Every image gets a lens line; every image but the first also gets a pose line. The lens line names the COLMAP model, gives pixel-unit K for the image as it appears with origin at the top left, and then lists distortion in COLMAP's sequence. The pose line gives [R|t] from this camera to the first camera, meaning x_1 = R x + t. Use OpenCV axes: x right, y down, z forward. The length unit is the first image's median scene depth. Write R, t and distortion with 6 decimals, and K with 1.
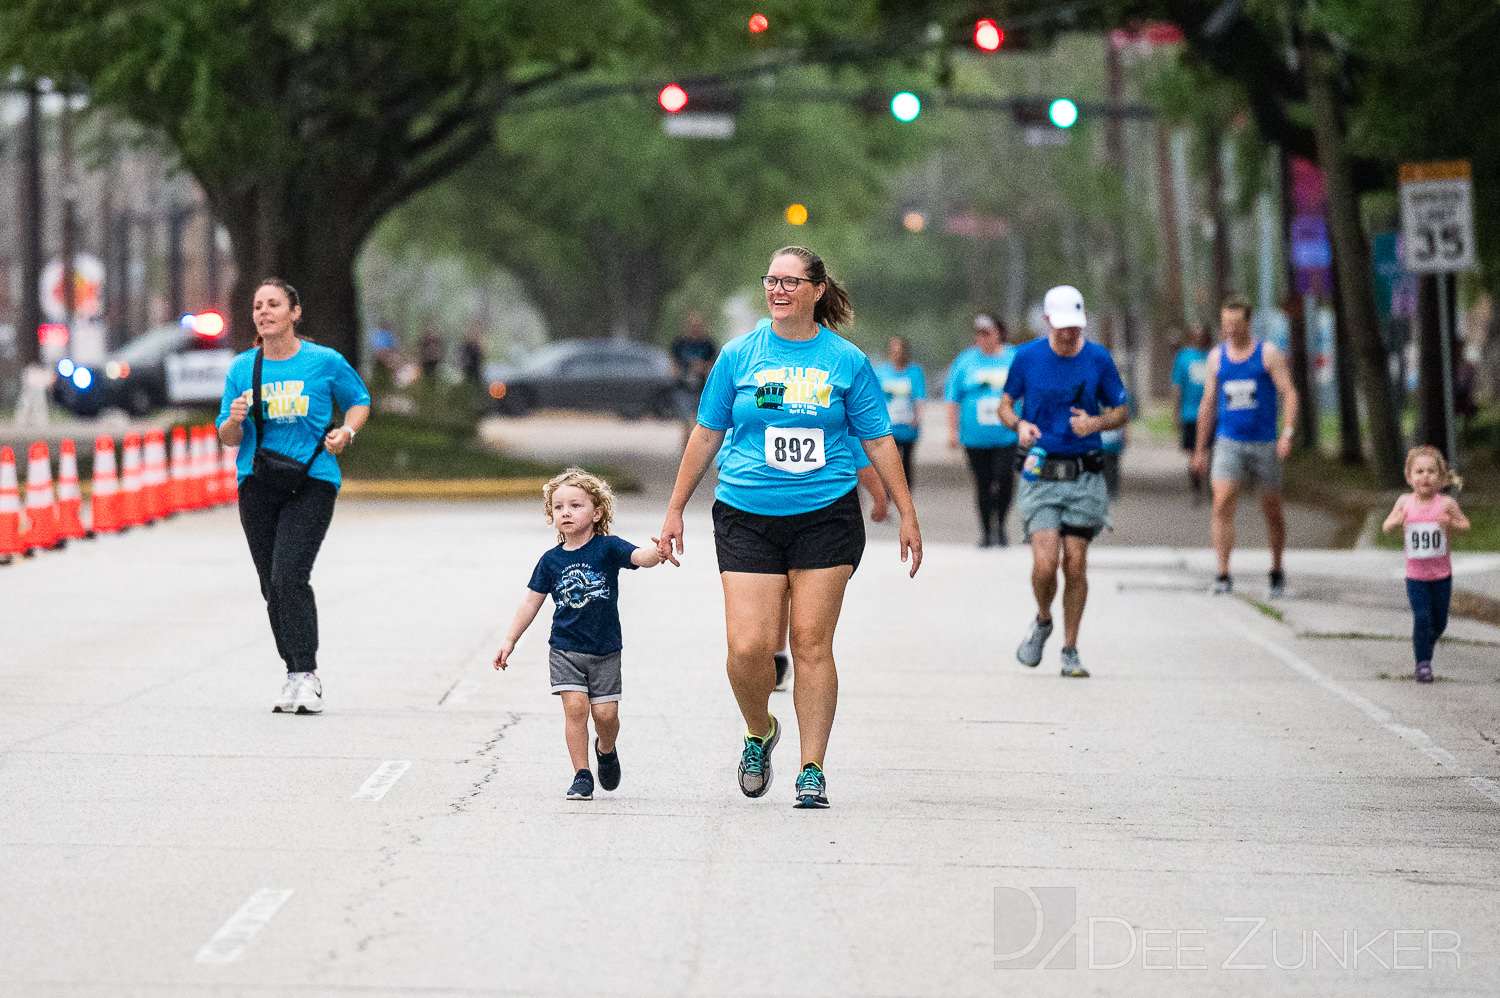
lens RADIAL K [[9769.3, 0, 749.0], [0, 9769.3, 499.7], [0, 0, 1]] dist [0.095716, 0.000000]
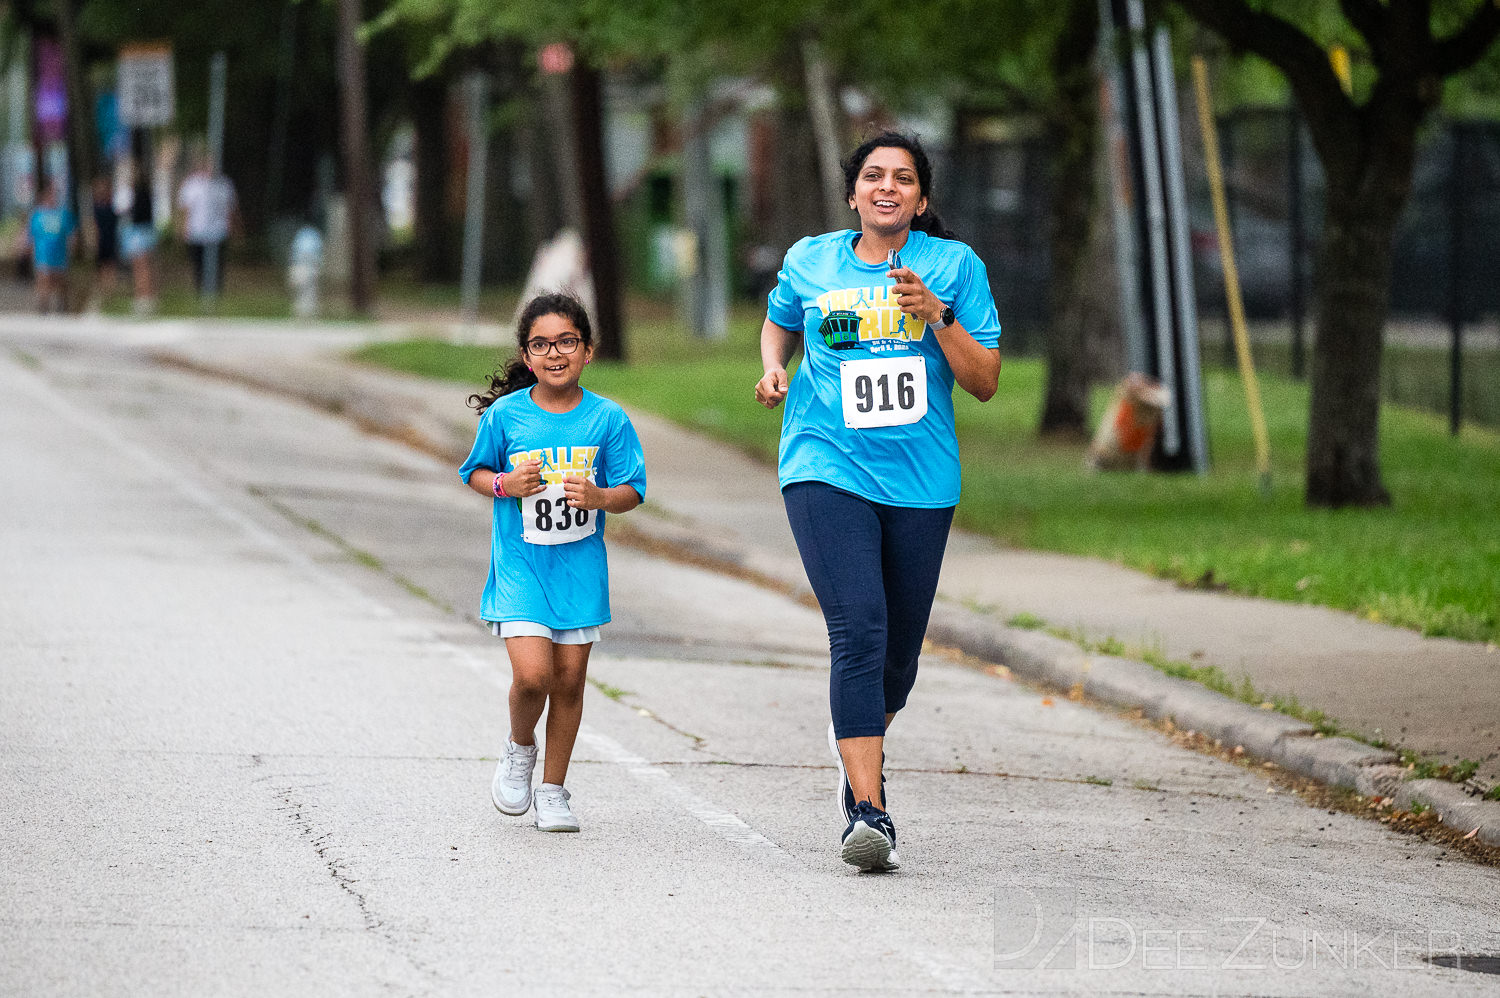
lens RADIAL K [[9873.5, 0, 750.7], [0, 9873.5, 497.4], [0, 0, 1]] dist [-0.026102, 0.000000]
pose [[0.998510, 0.015210, 0.052407, 0.084364], [-0.016220, 0.999690, 0.018892, 0.002336], [-0.052104, -0.019714, 0.998447, -0.412602]]
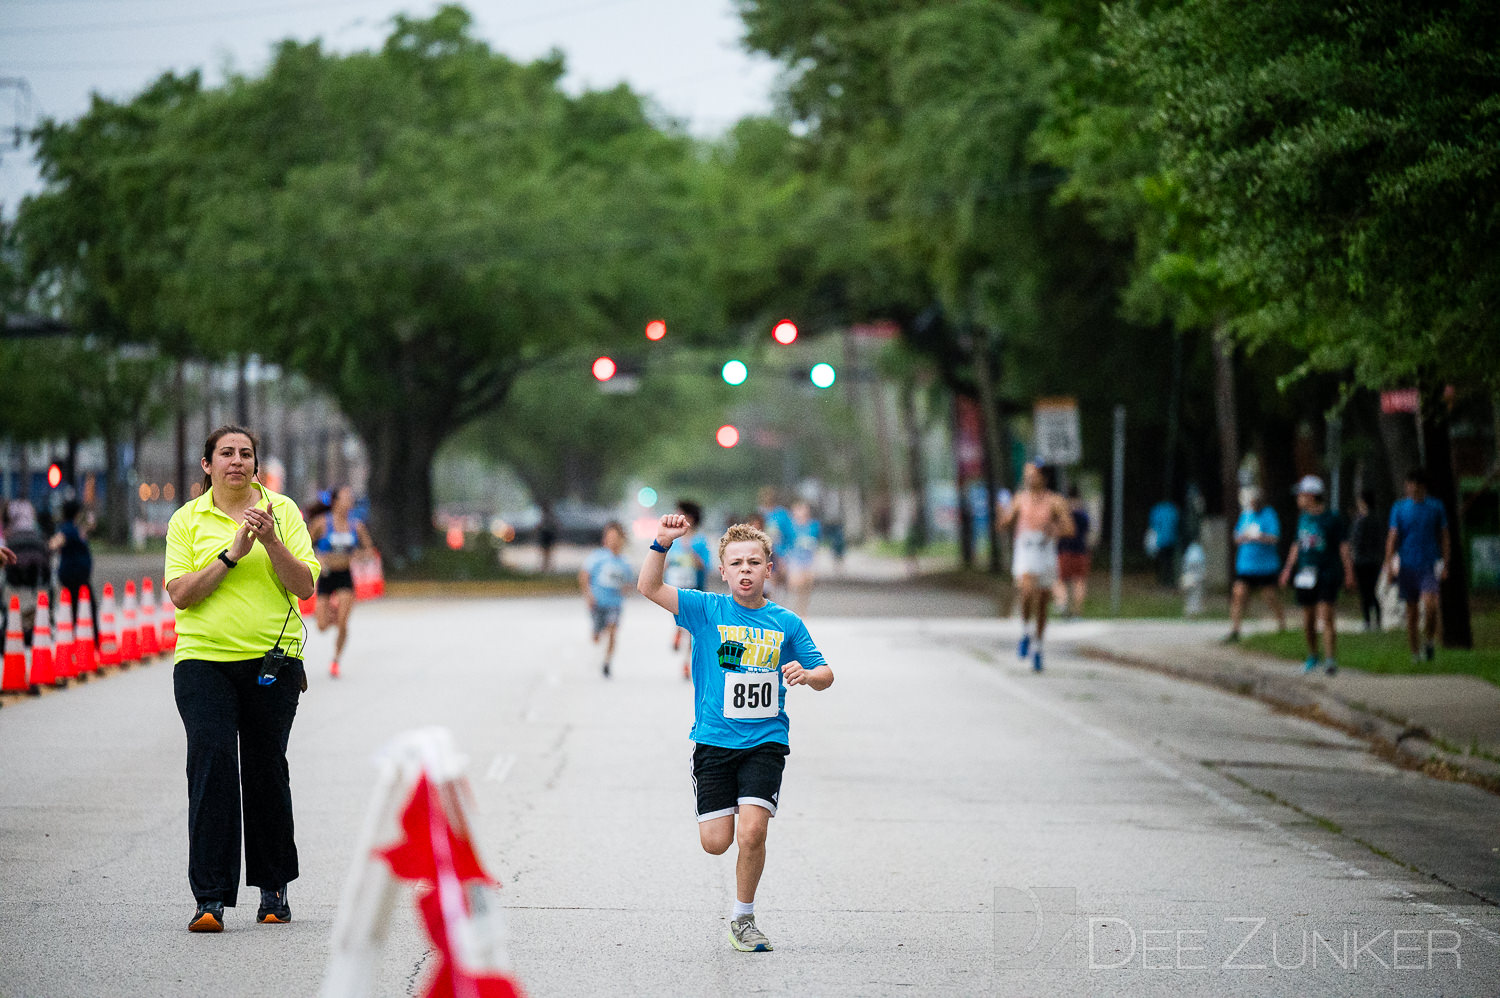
lens RADIAL K [[9769.3, 0, 748.4], [0, 9769.3, 498.1], [0, 0, 1]] dist [0.095716, 0.000000]
pose [[0.997797, -0.009516, -0.065648, 0.130739], [0.008721, 0.999885, -0.012385, 0.004415], [0.065759, 0.011785, 0.997766, -0.747962]]
